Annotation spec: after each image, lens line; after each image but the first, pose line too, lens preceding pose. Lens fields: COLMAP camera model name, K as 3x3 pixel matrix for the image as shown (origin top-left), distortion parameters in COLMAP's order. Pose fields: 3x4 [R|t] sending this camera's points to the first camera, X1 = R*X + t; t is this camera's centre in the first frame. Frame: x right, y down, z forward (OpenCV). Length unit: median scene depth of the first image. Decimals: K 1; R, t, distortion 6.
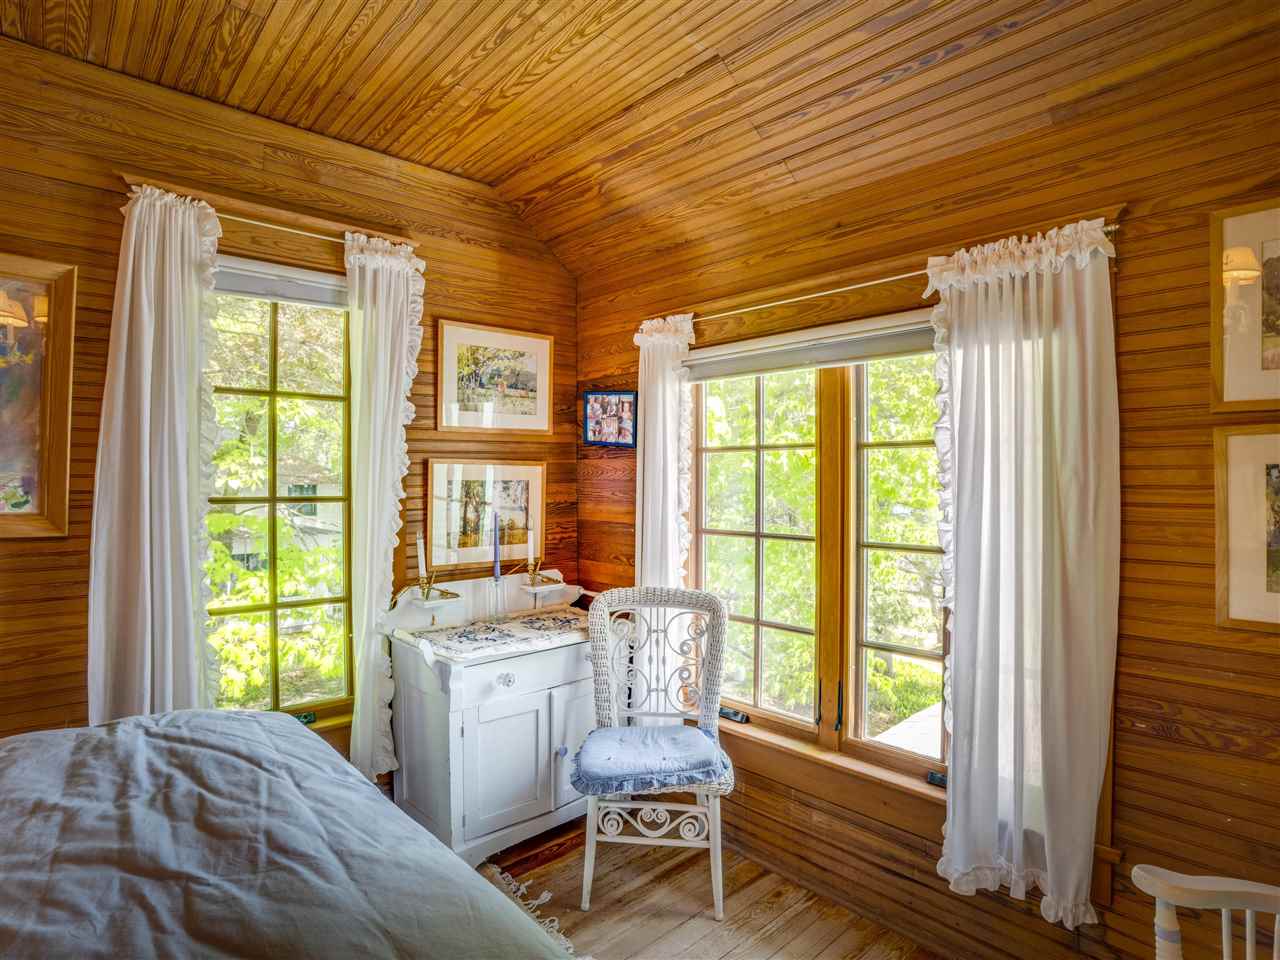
lens RADIAL K [[679.5, 0, 633.3], [0, 679.5, 469.1], [0, 0, 1]] dist [-0.026641, 0.002355]
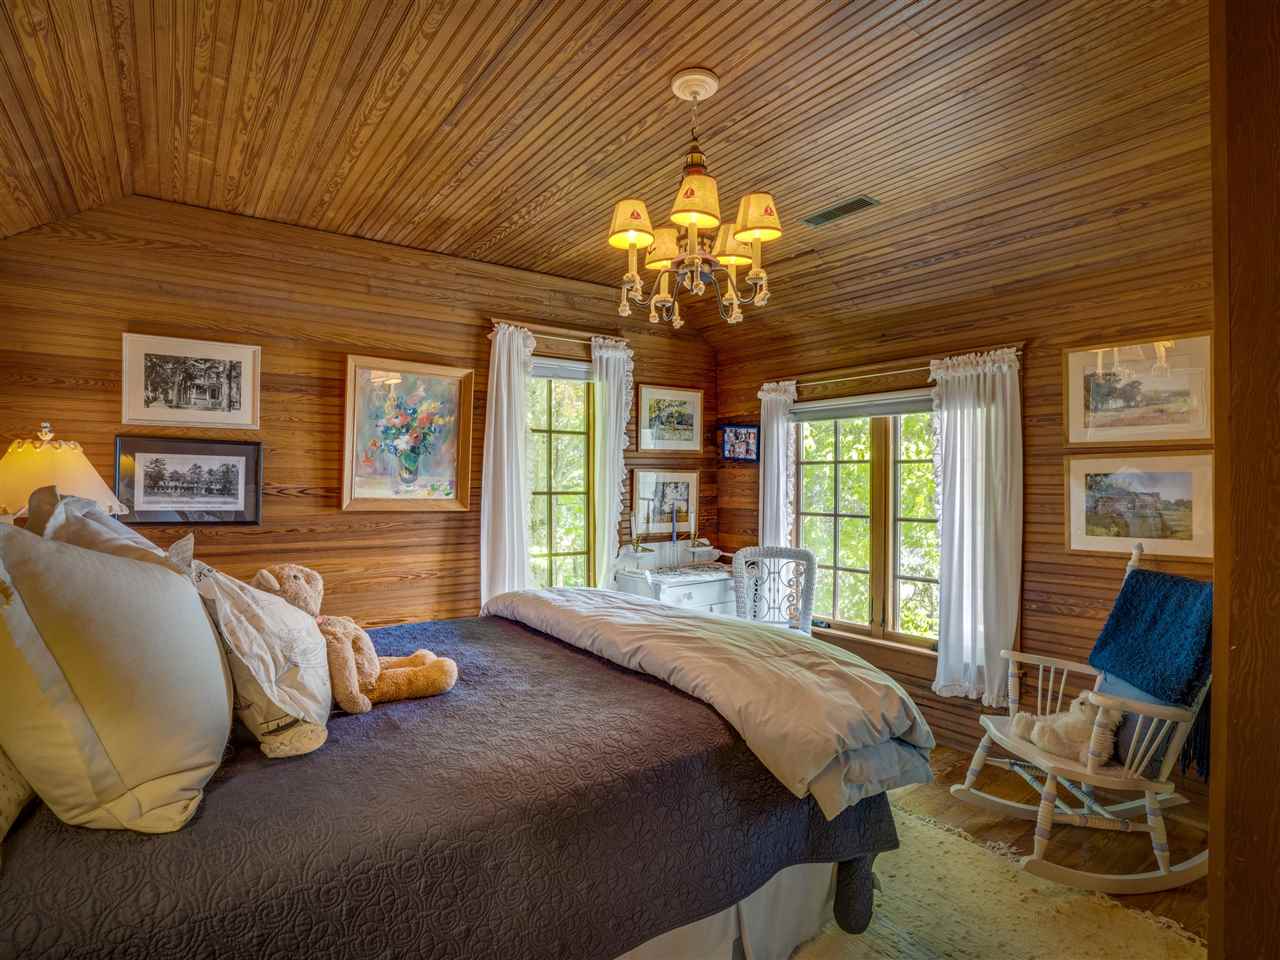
lens RADIAL K [[679.5, 0, 649.3], [0, 679.5, 483.4], [0, 0, 1]] dist [-0.026641, 0.002355]
pose [[0.995989, 0.000510, -0.089479, -0.124284], [0.000904, 0.999875, 0.015769, -0.006827], [0.089476, -0.015786, 0.995864, -0.704674]]
